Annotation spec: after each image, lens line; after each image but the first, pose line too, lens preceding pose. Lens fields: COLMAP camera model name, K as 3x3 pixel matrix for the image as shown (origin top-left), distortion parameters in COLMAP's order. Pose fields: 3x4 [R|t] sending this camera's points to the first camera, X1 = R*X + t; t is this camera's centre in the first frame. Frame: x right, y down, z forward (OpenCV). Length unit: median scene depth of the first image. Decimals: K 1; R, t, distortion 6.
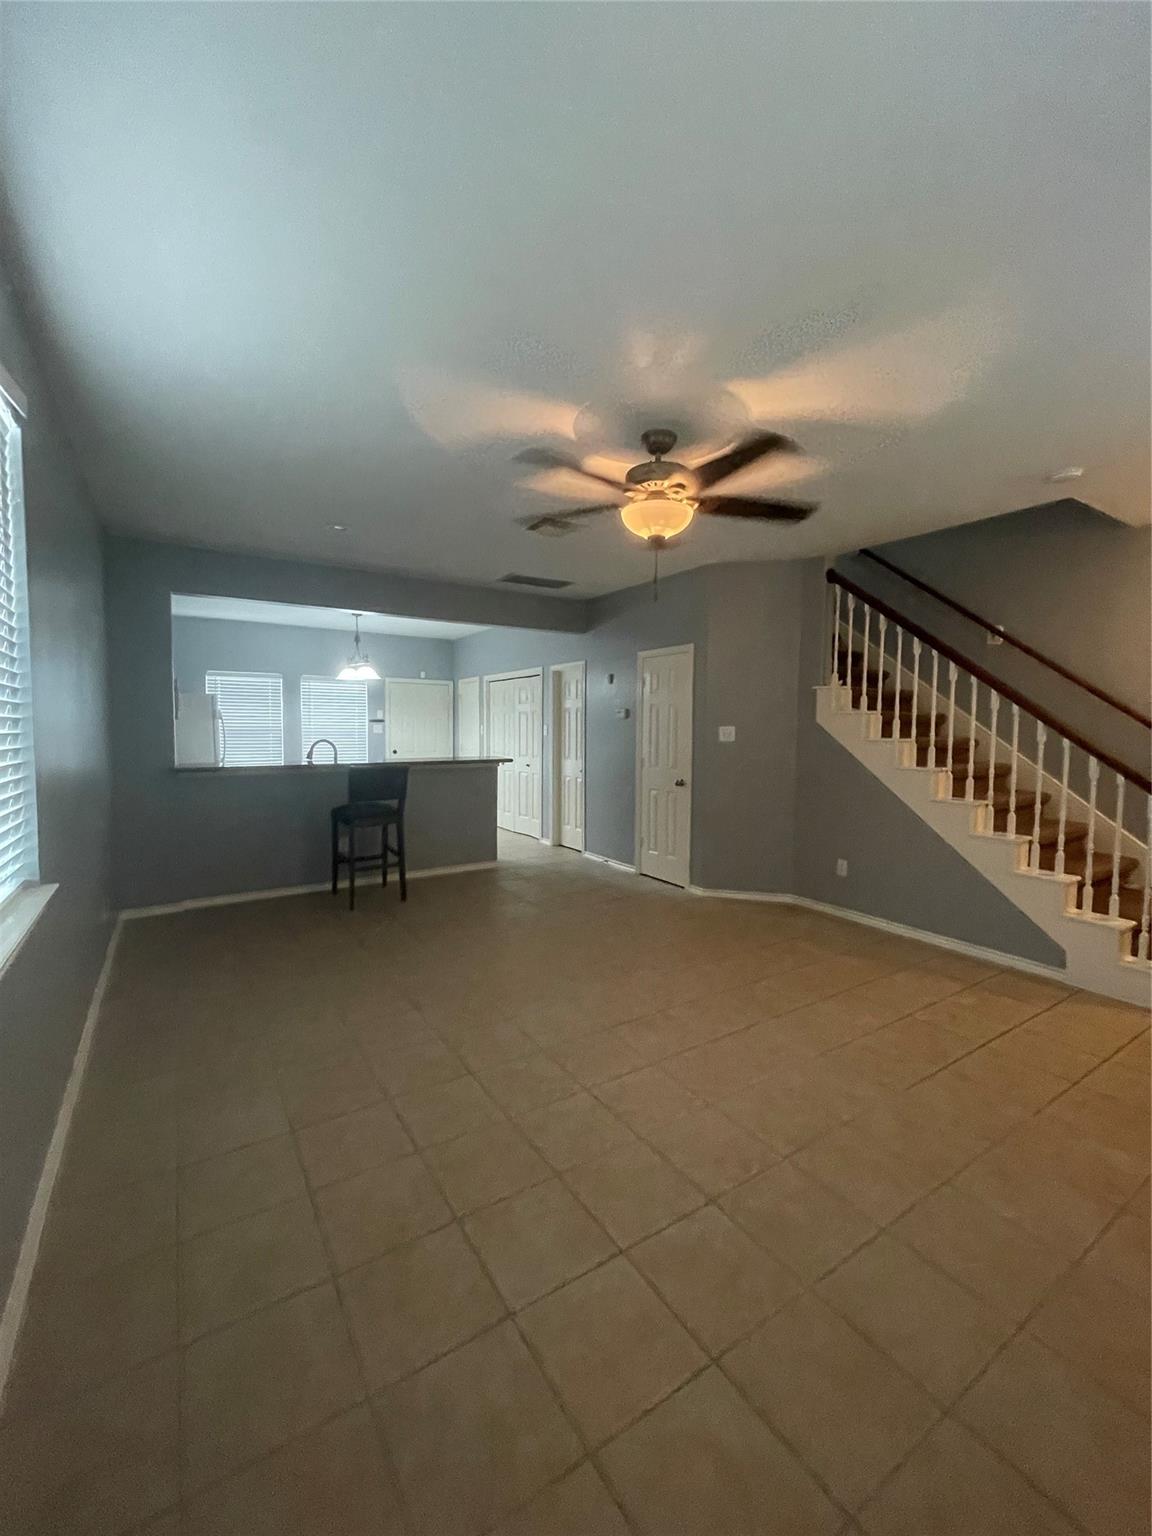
lens RADIAL K [[621.5, 0, 575.9], [0, 621.5, 765.8], [0, 0, 1]] dist [-0.000660, 0.000015]
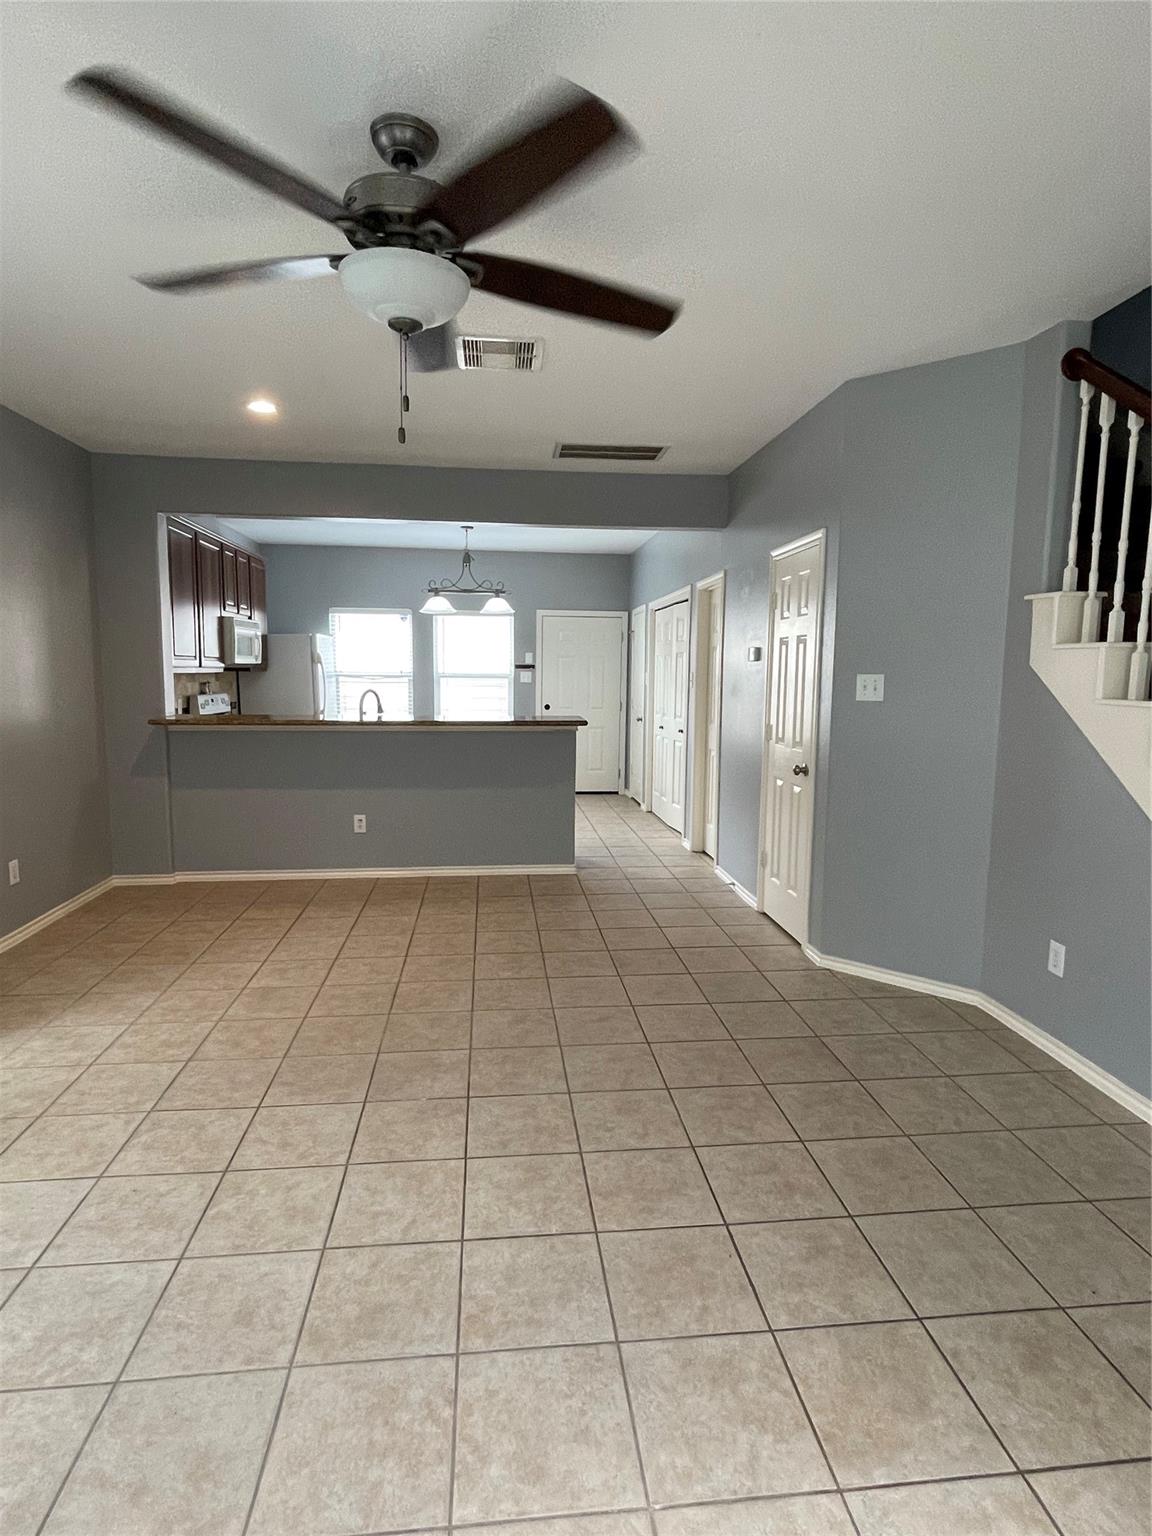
lens RADIAL K [[803.1, 0, 574.5], [0, 803.1, 765.4], [0, 0, 1]] dist [0.000573, 0.000162]
pose [[0.893392, 0.055810, -0.445799, 0.276038], [-0.034686, 0.997861, 0.055413, -0.010446], [0.447938, -0.034042, 0.893416, 0.193469]]
